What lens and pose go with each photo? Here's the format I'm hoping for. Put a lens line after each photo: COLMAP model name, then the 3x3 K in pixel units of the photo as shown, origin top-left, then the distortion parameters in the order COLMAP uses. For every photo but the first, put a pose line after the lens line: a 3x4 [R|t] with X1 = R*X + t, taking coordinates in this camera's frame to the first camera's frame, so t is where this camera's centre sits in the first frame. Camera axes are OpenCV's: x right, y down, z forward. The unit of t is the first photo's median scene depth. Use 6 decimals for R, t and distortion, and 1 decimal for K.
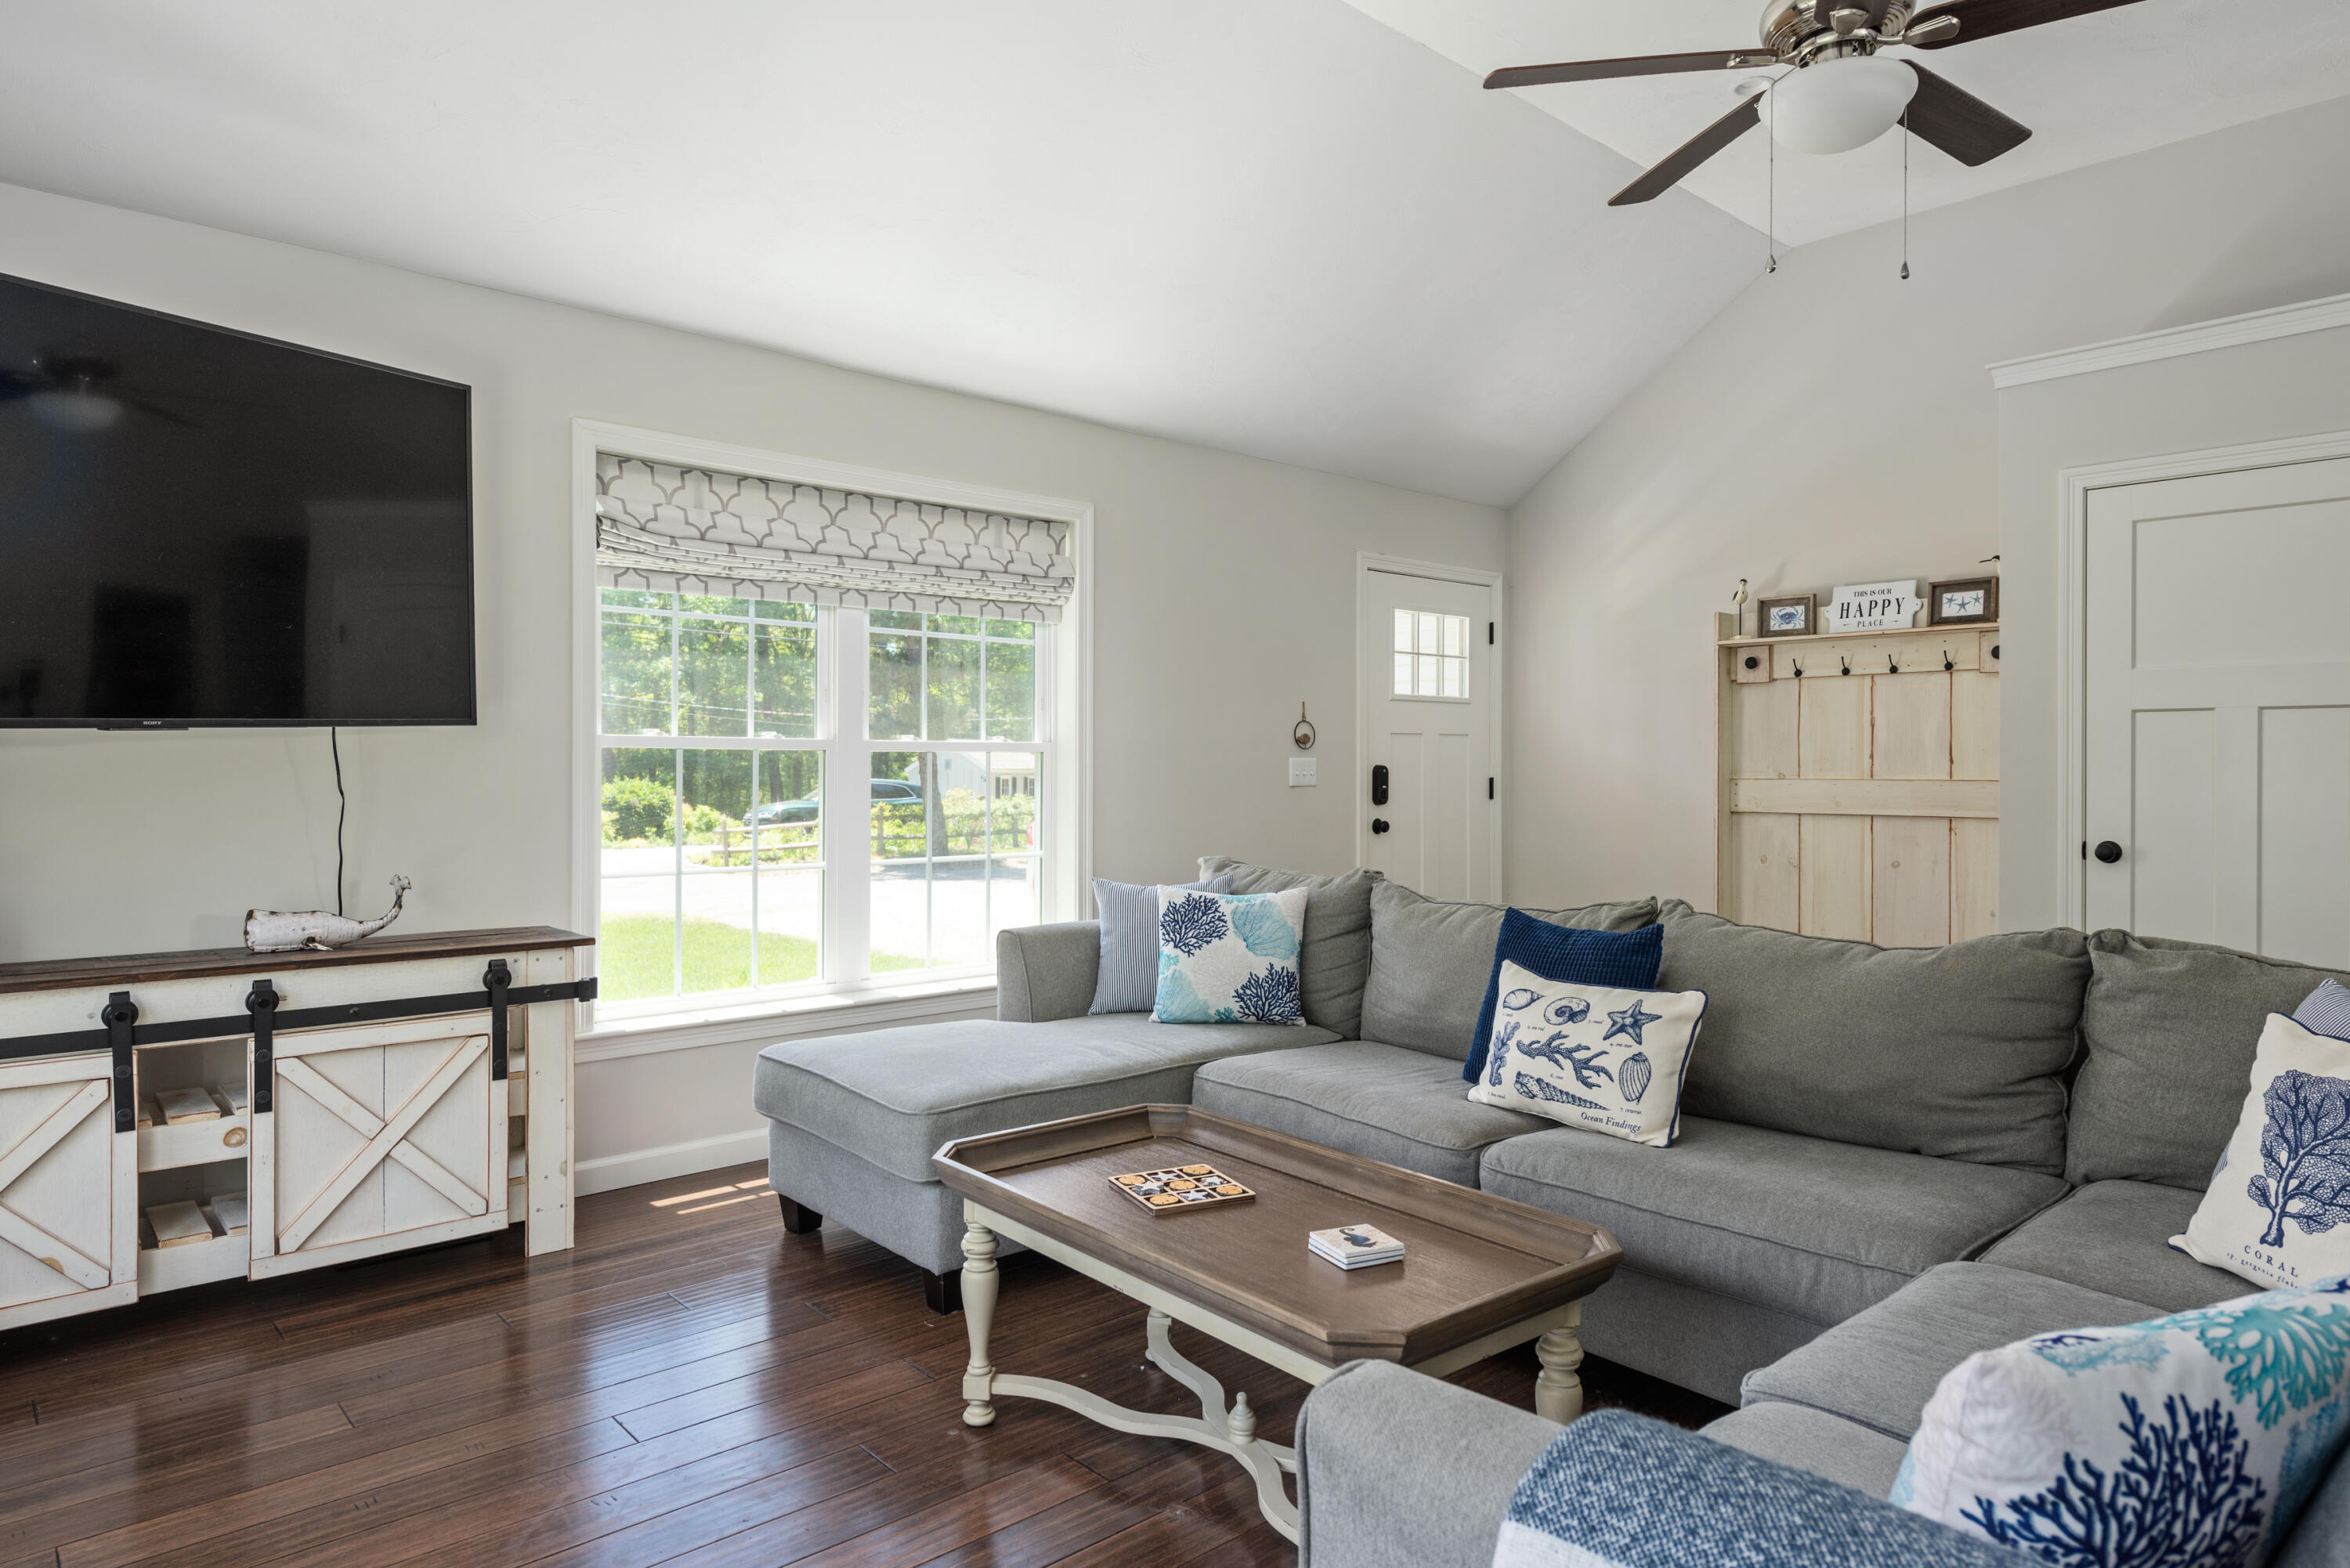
lens RADIAL K [[1352.1, 0, 1163.0], [0, 1352.1, 777.0], [0, 0, 1]] dist [-0.016810, -0.000660]
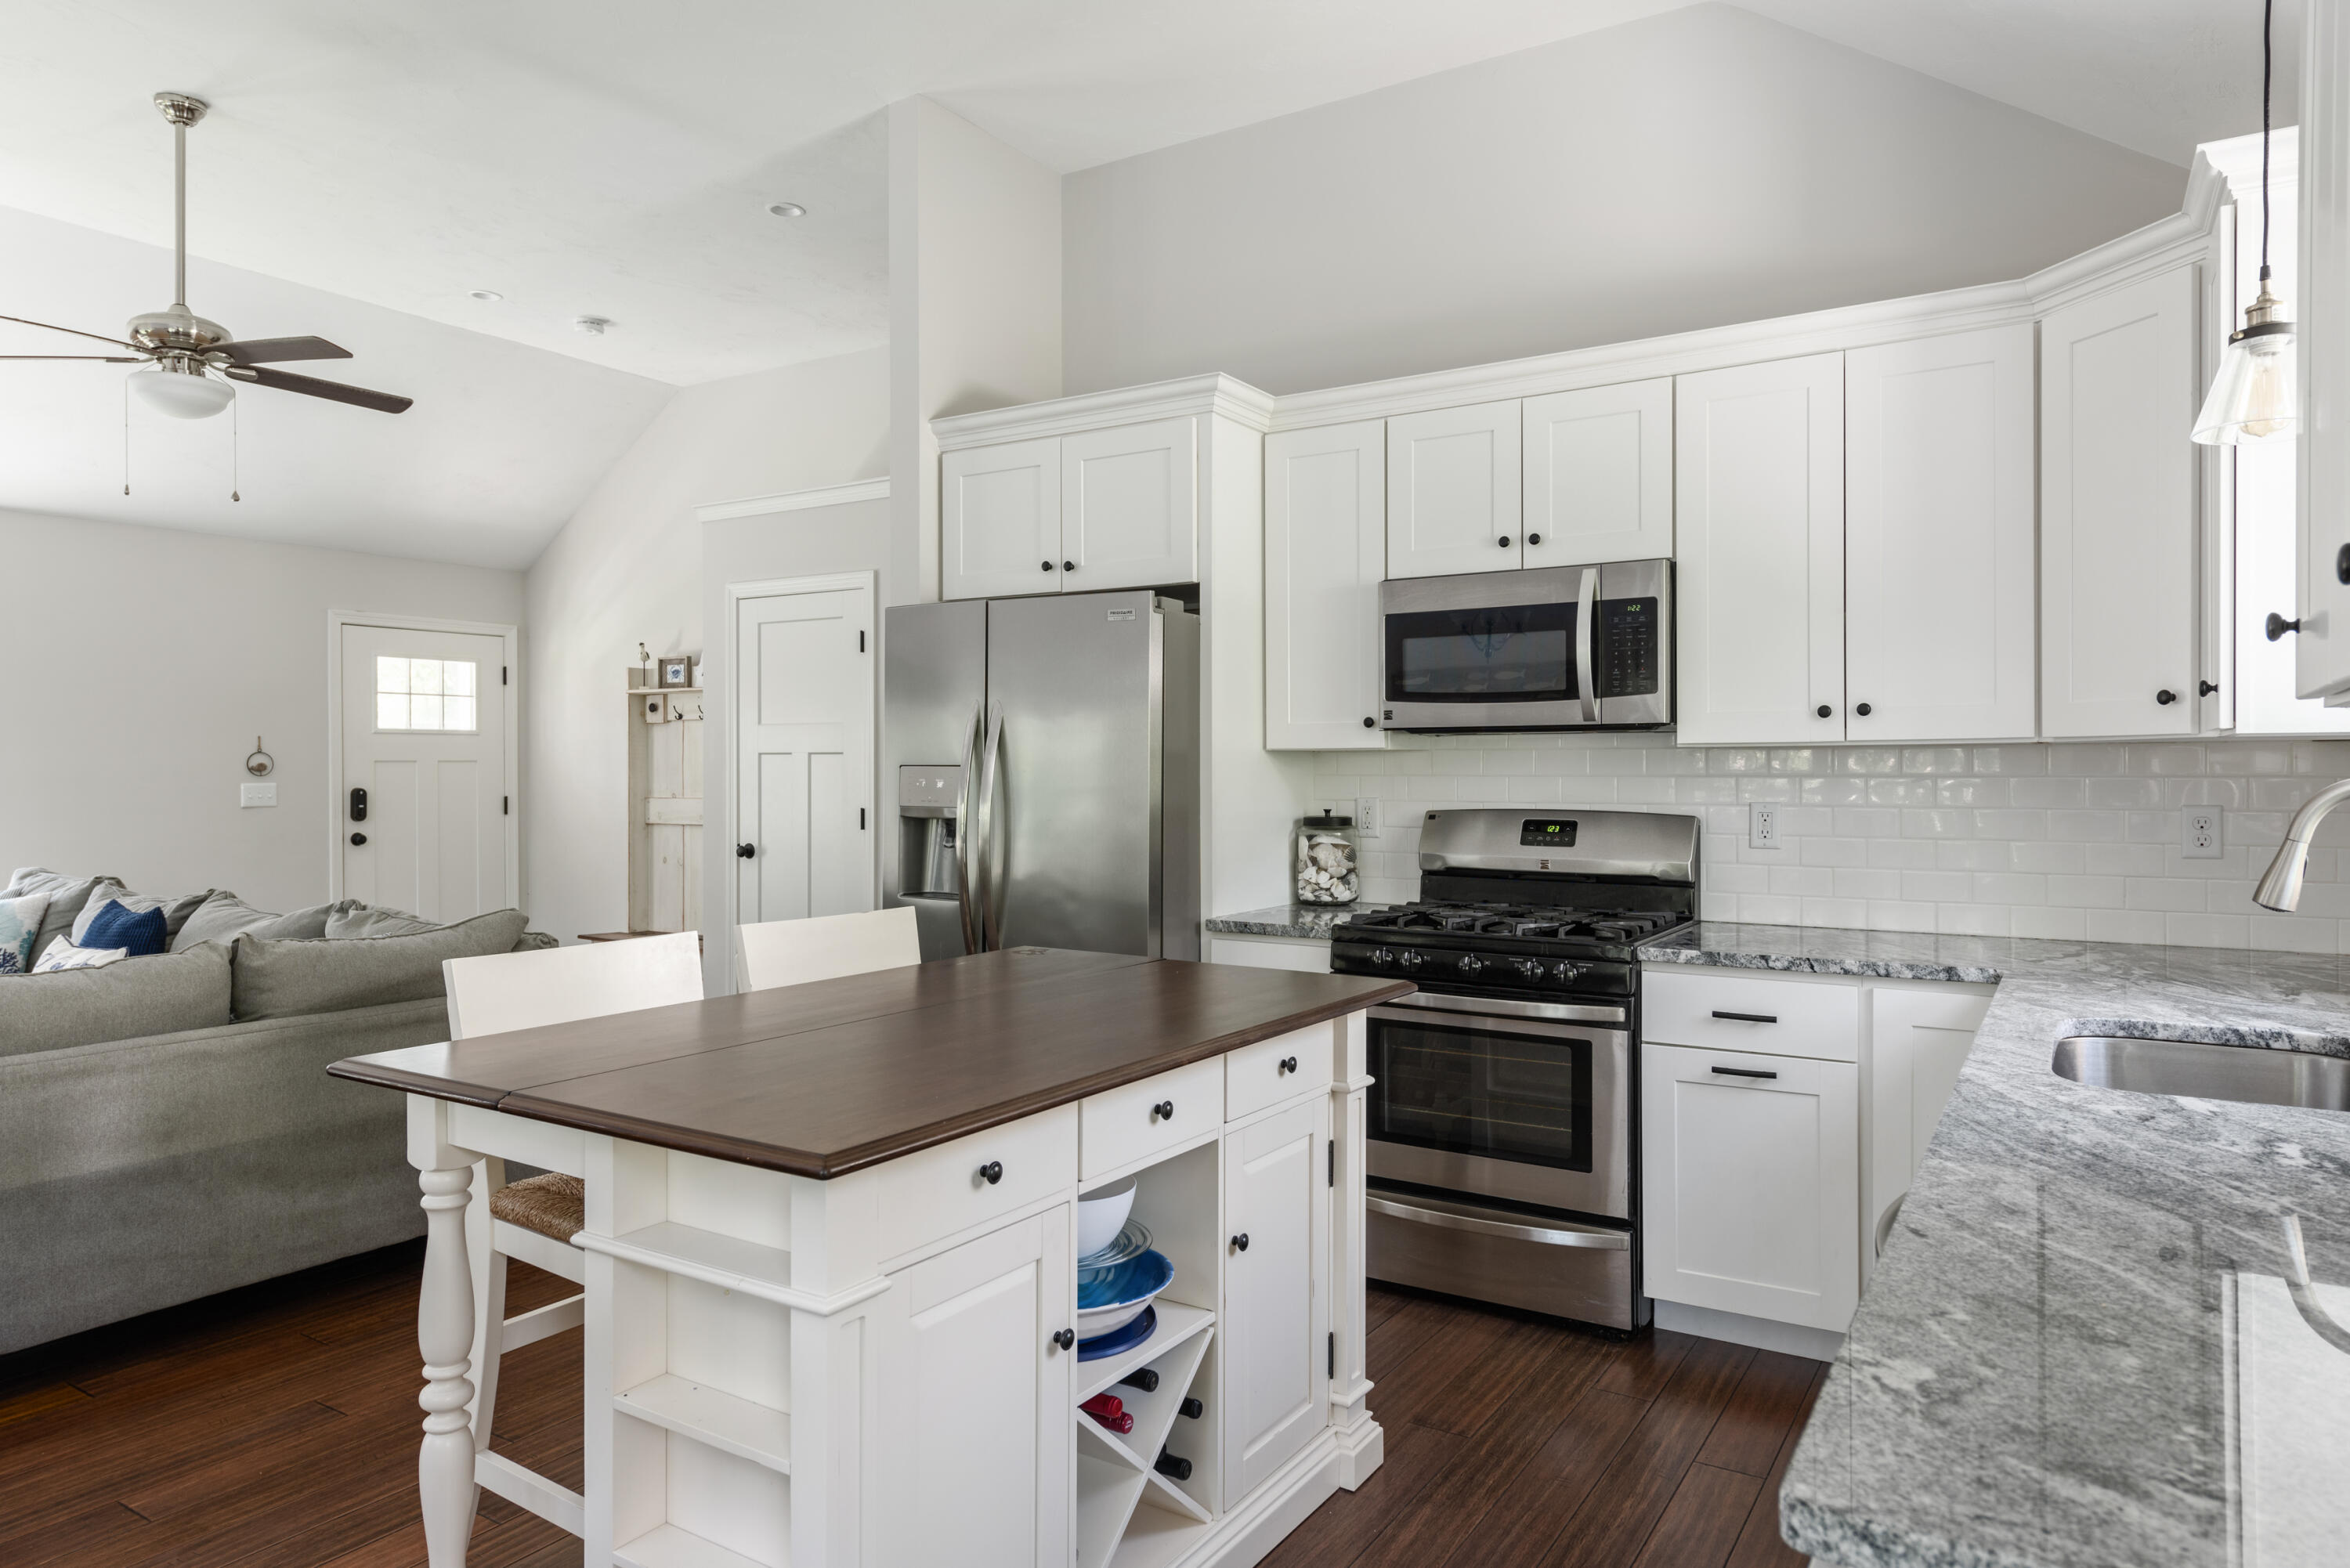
lens RADIAL K [[1459.3, 0, 1175.0], [0, 1459.3, 784.0], [0, 0, 1]] dist [0.016631, 0.000510]
pose [[0.957371, -0.005682, 0.288806, 0.511551], [0.004790, 0.999981, 0.003796, -0.014832], [-0.288822, -0.002251, 0.957380, -0.482485]]
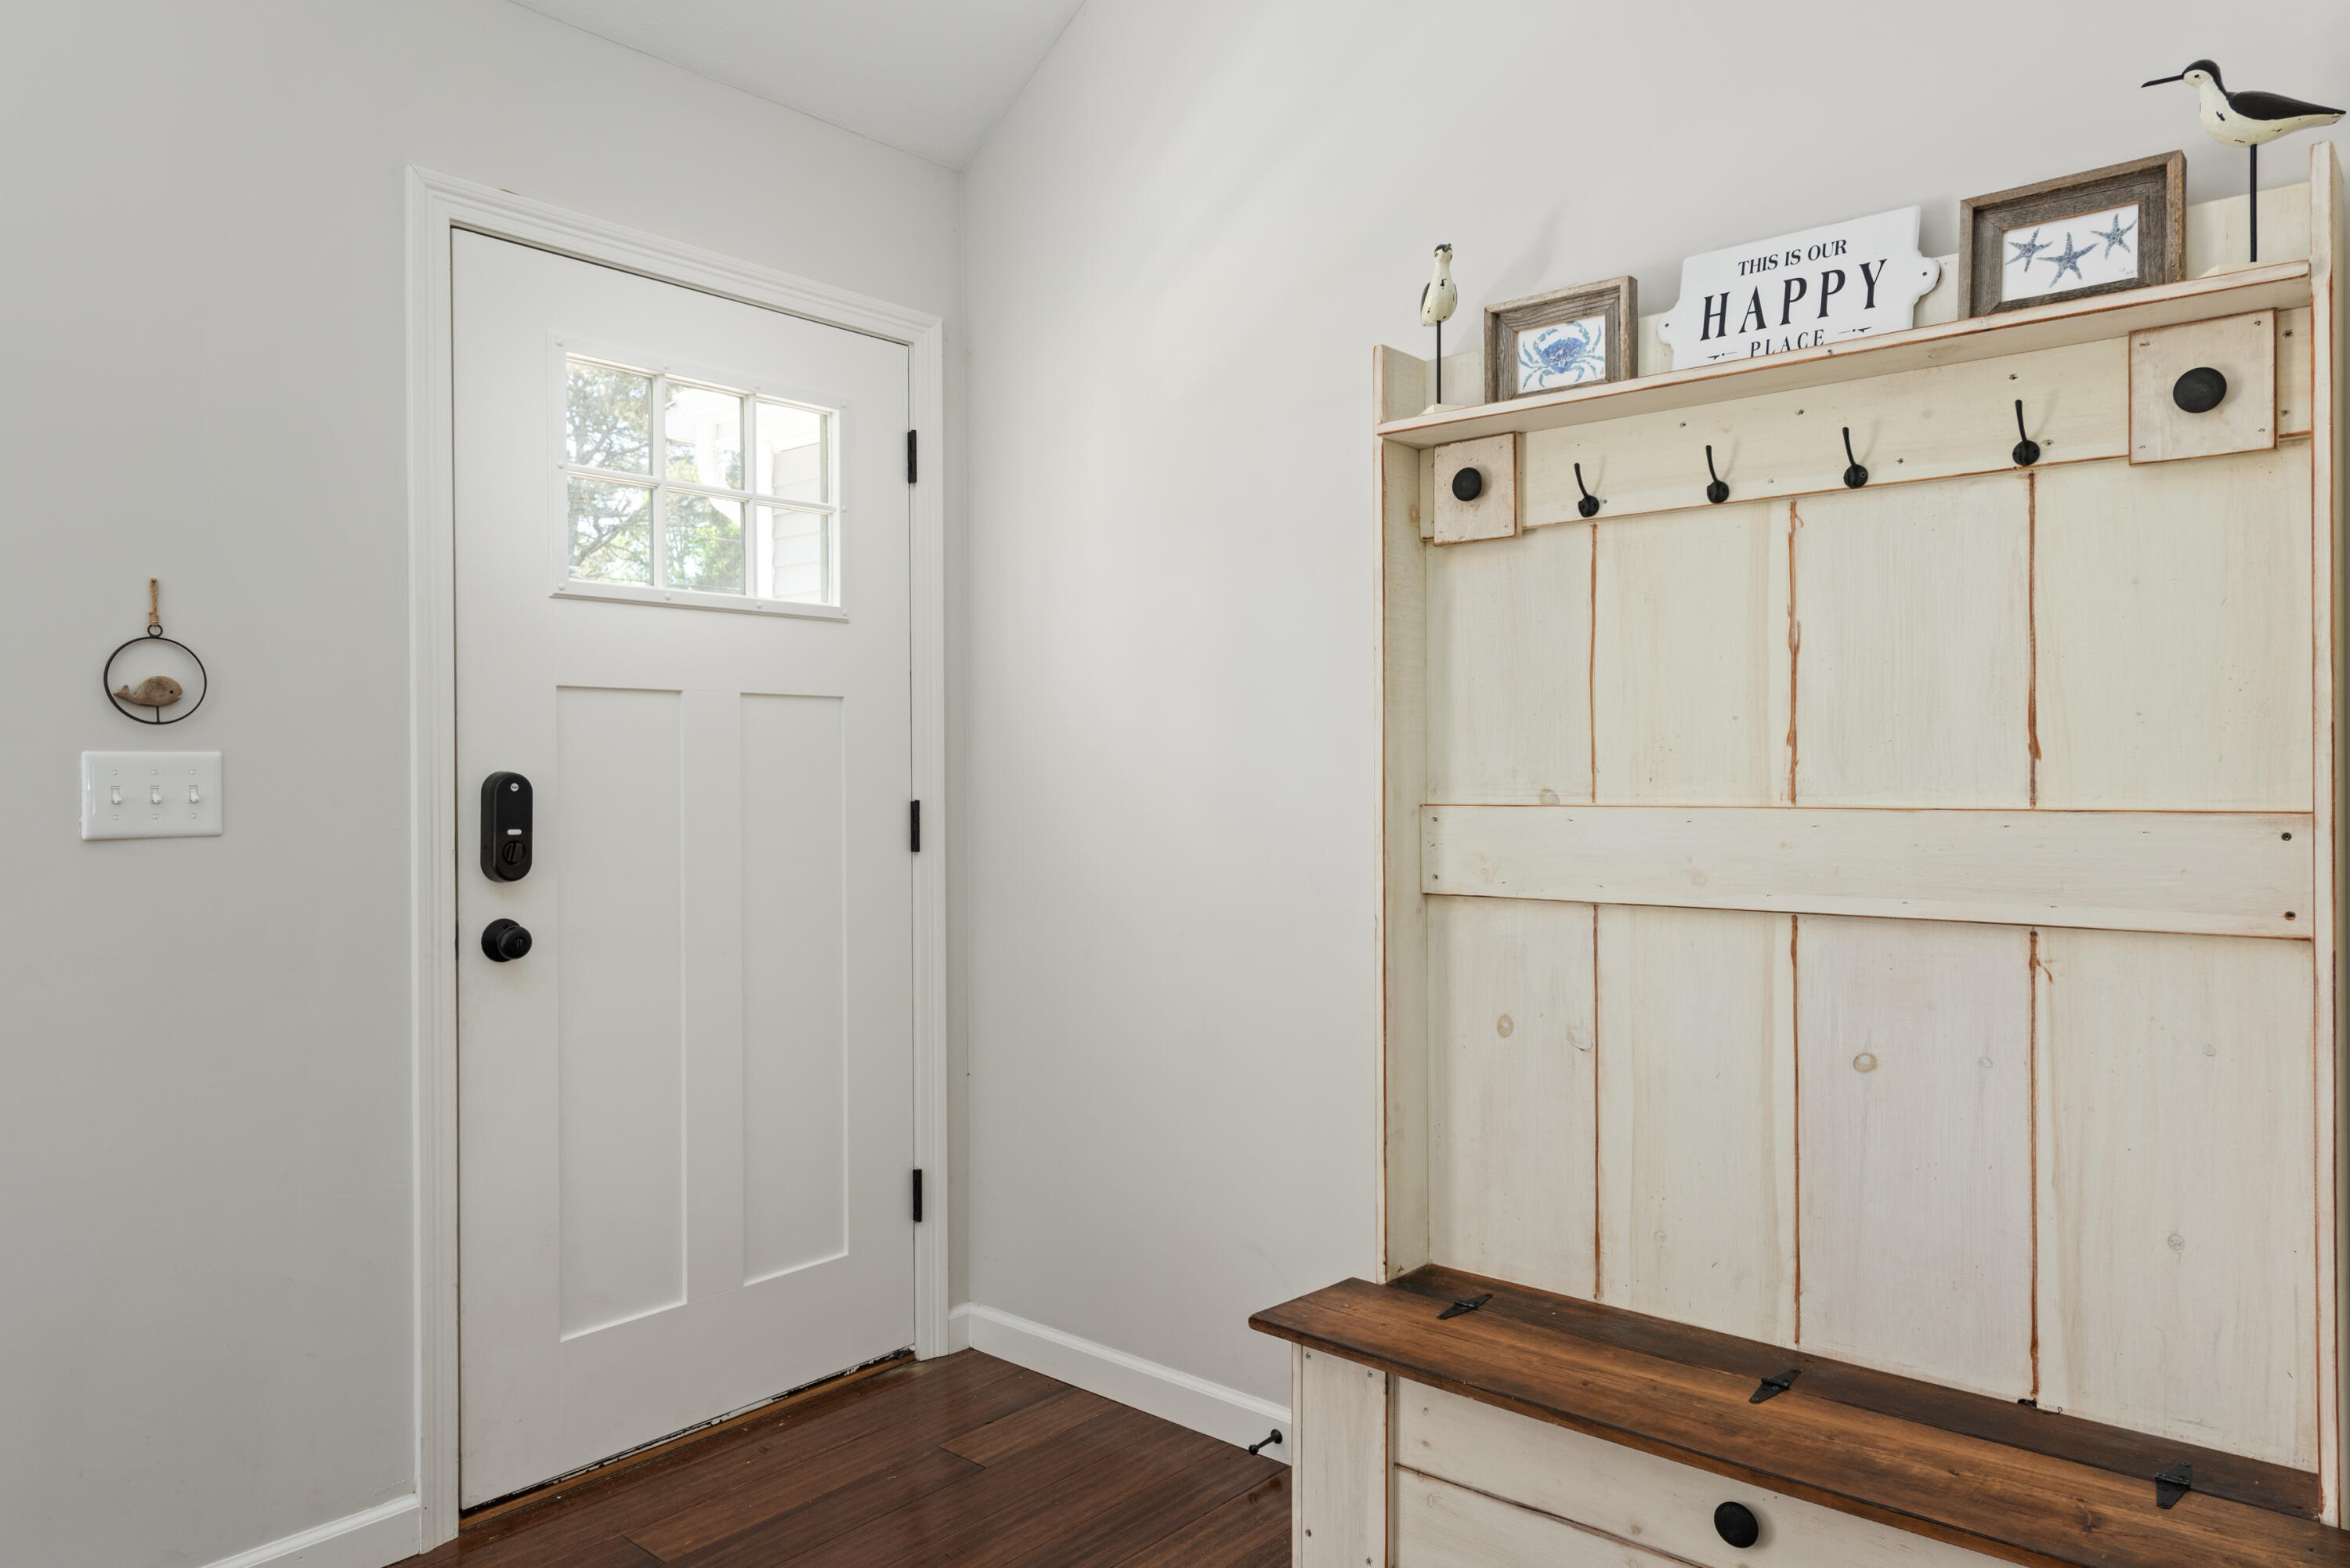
lens RADIAL K [[1538.9, 0, 1182.9], [0, 1538.9, 784.4], [0, 0, 1]] dist [0.008607, -0.000526]
pose [[0.989921, -0.006151, 0.141484, 0.302676], [0.006523, 0.999976, -0.002168, -0.003748], [-0.141468, 0.003069, 0.989938, 0.603659]]
